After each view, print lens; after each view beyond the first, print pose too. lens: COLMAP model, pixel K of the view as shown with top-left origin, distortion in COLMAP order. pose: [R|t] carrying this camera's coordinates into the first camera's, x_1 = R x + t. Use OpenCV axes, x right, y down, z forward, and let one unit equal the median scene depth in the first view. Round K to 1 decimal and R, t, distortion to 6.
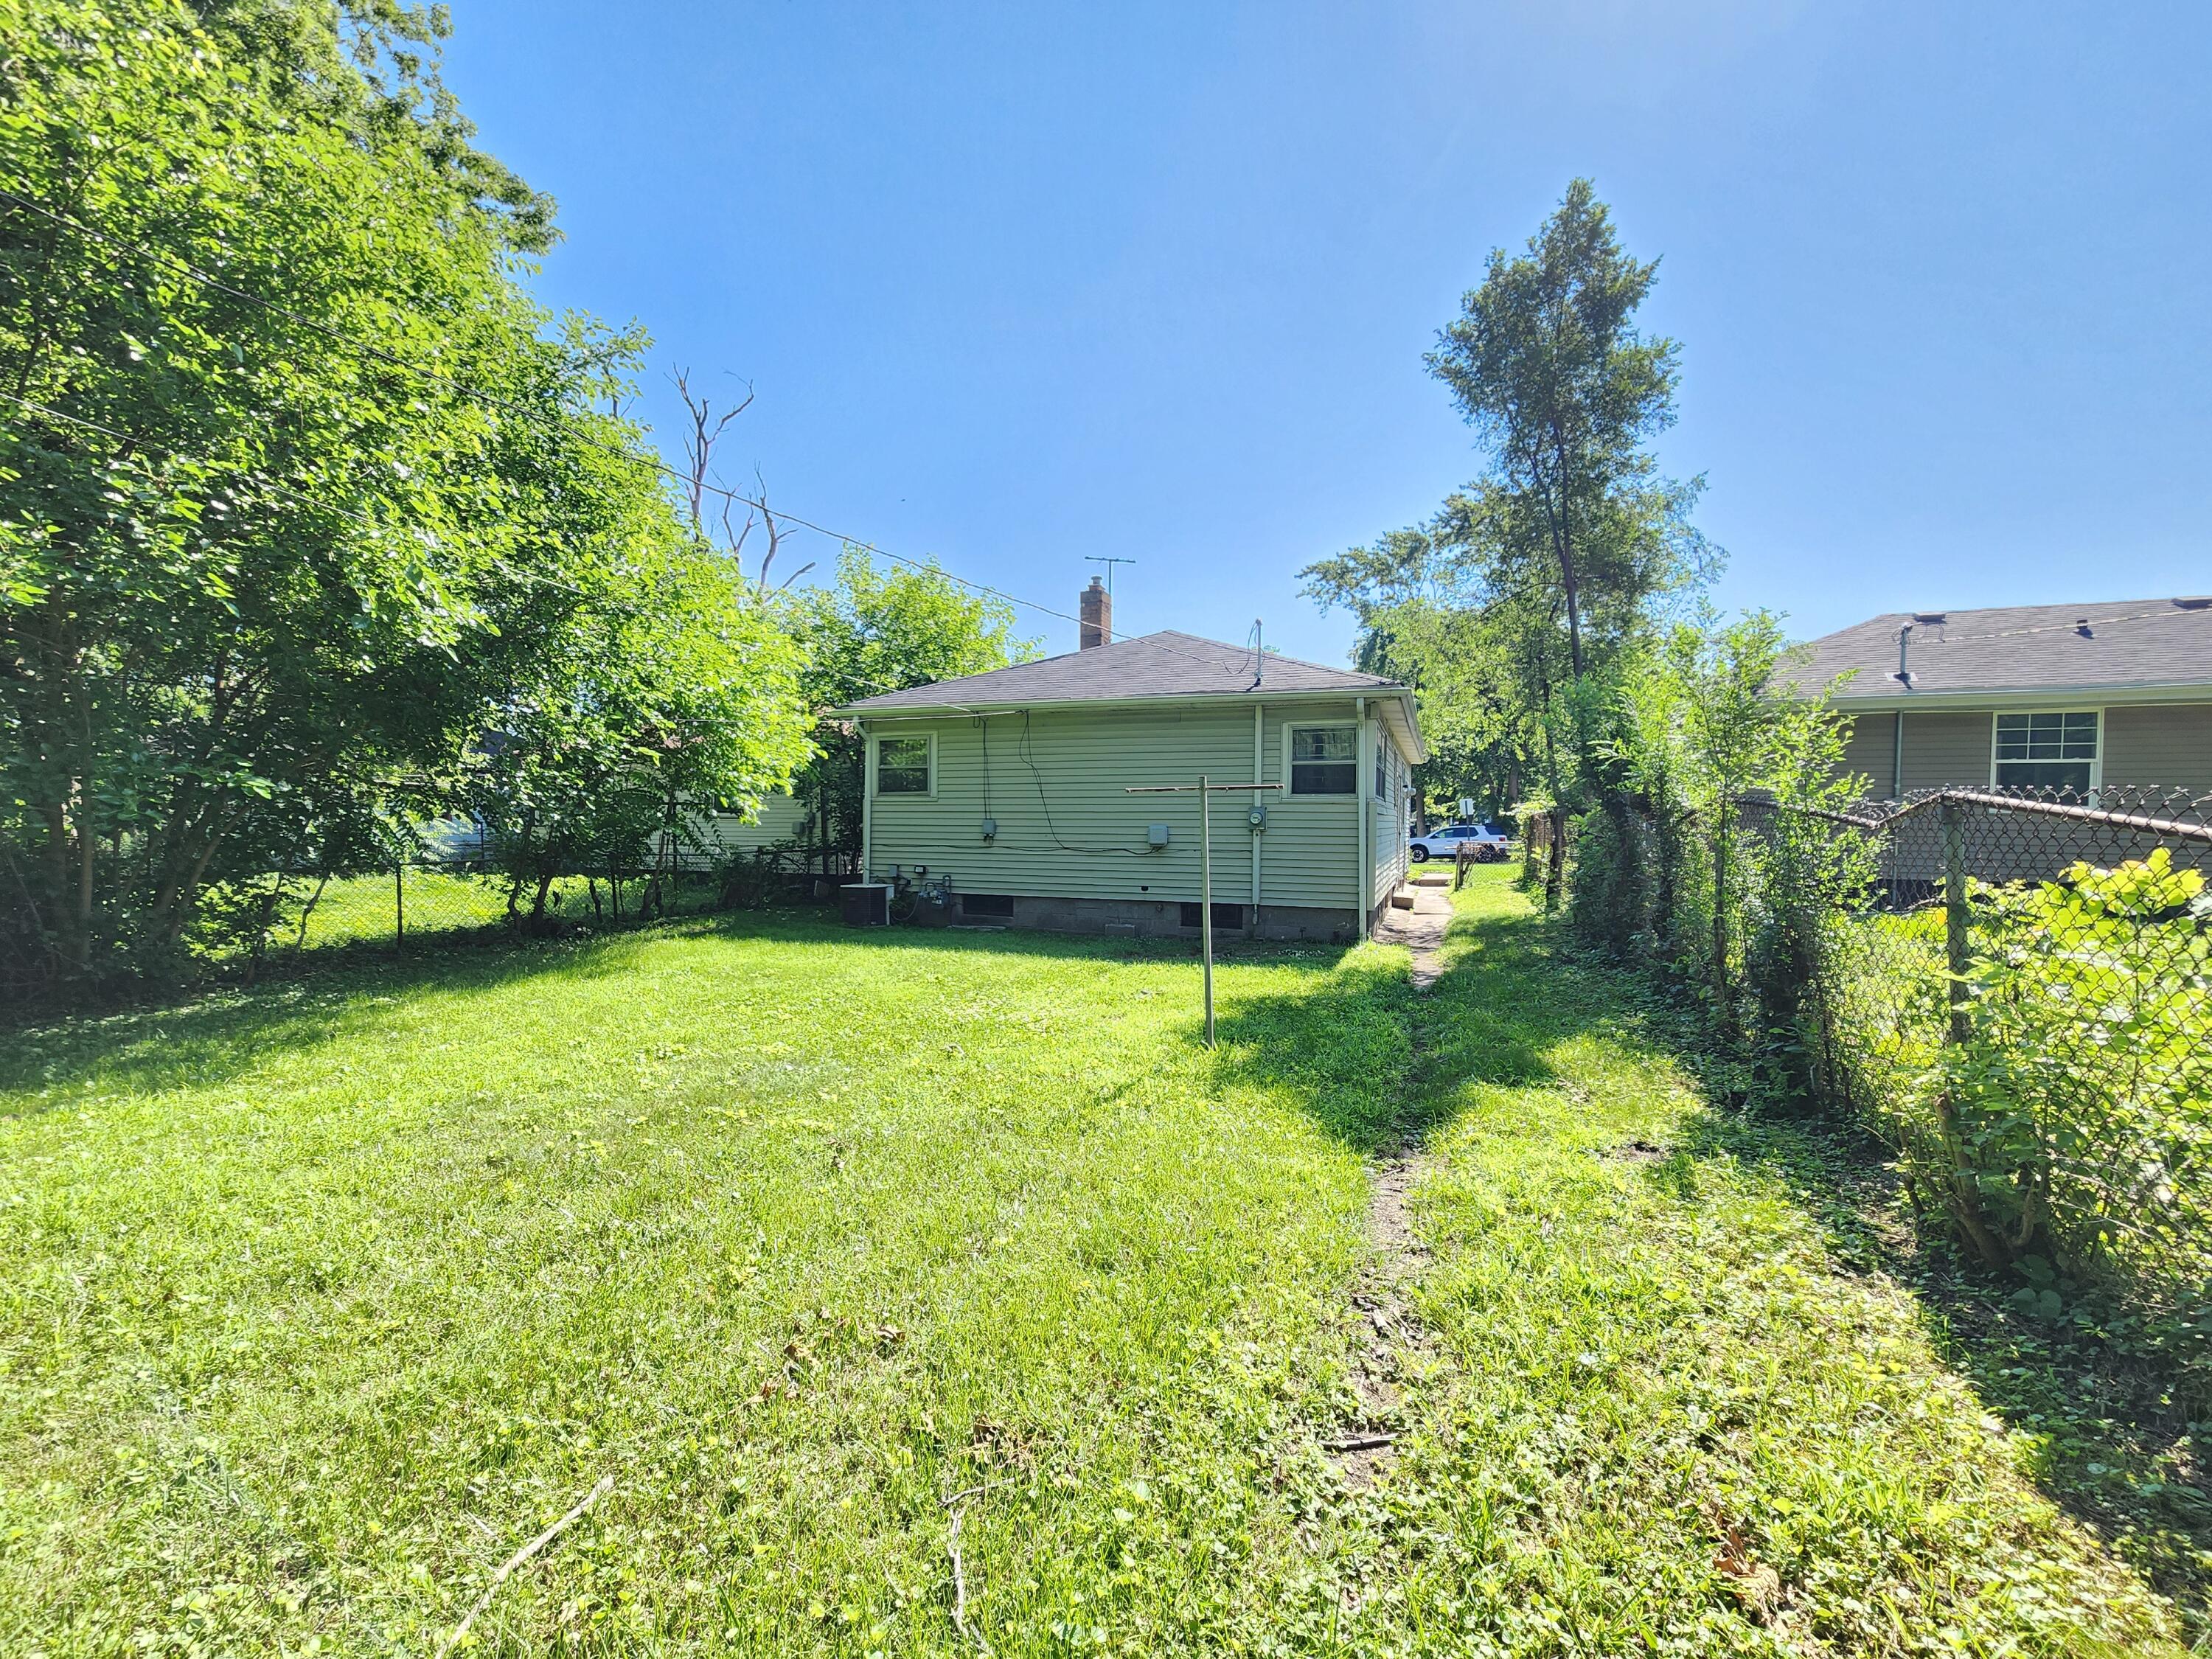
lens RADIAL K [[918.9, 0, 1102.6], [0, 918.9, 836.2], [0, 0, 1]] dist [-0.000714, 0.000674]
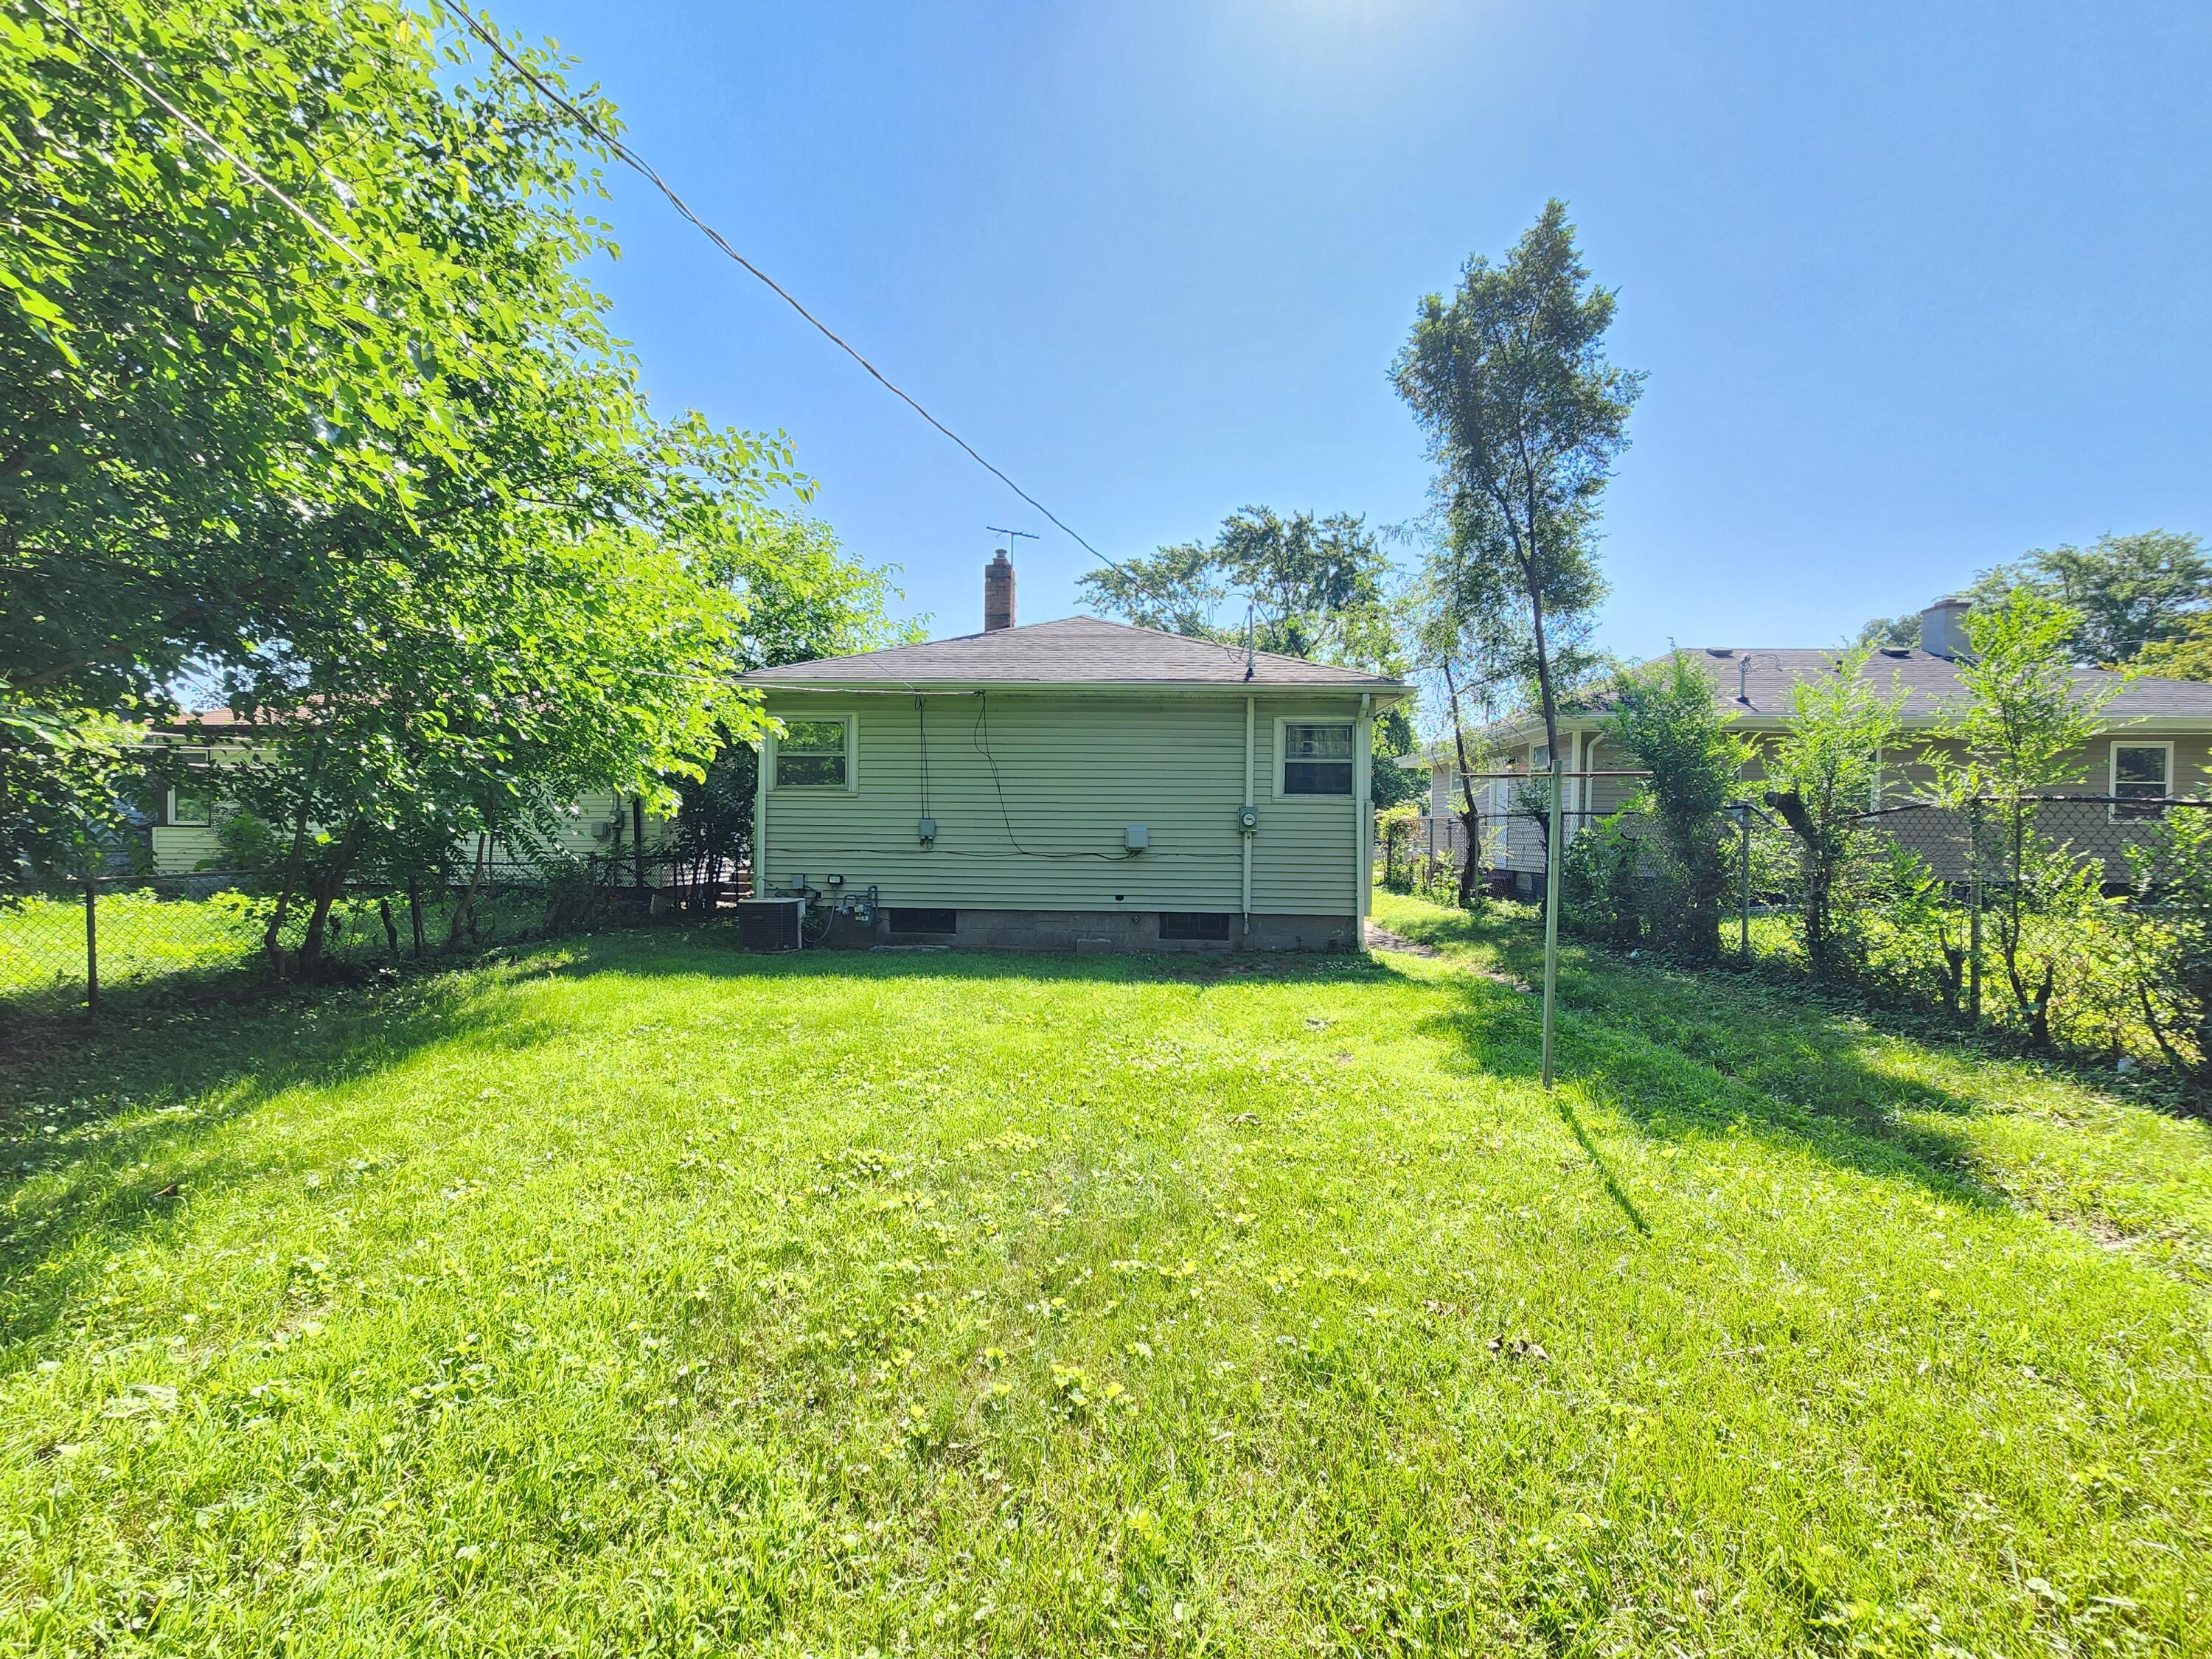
lens RADIAL K [[918.9, 0, 1102.6], [0, 918.9, 836.2], [0, 0, 1]] dist [-0.000714, 0.000674]
pose [[0.953191, 0.002094, 0.302362, -0.248057], [0.000353, 0.999968, -0.008039, 0.004700], [-0.302369, 0.007769, 0.953159, 0.162280]]
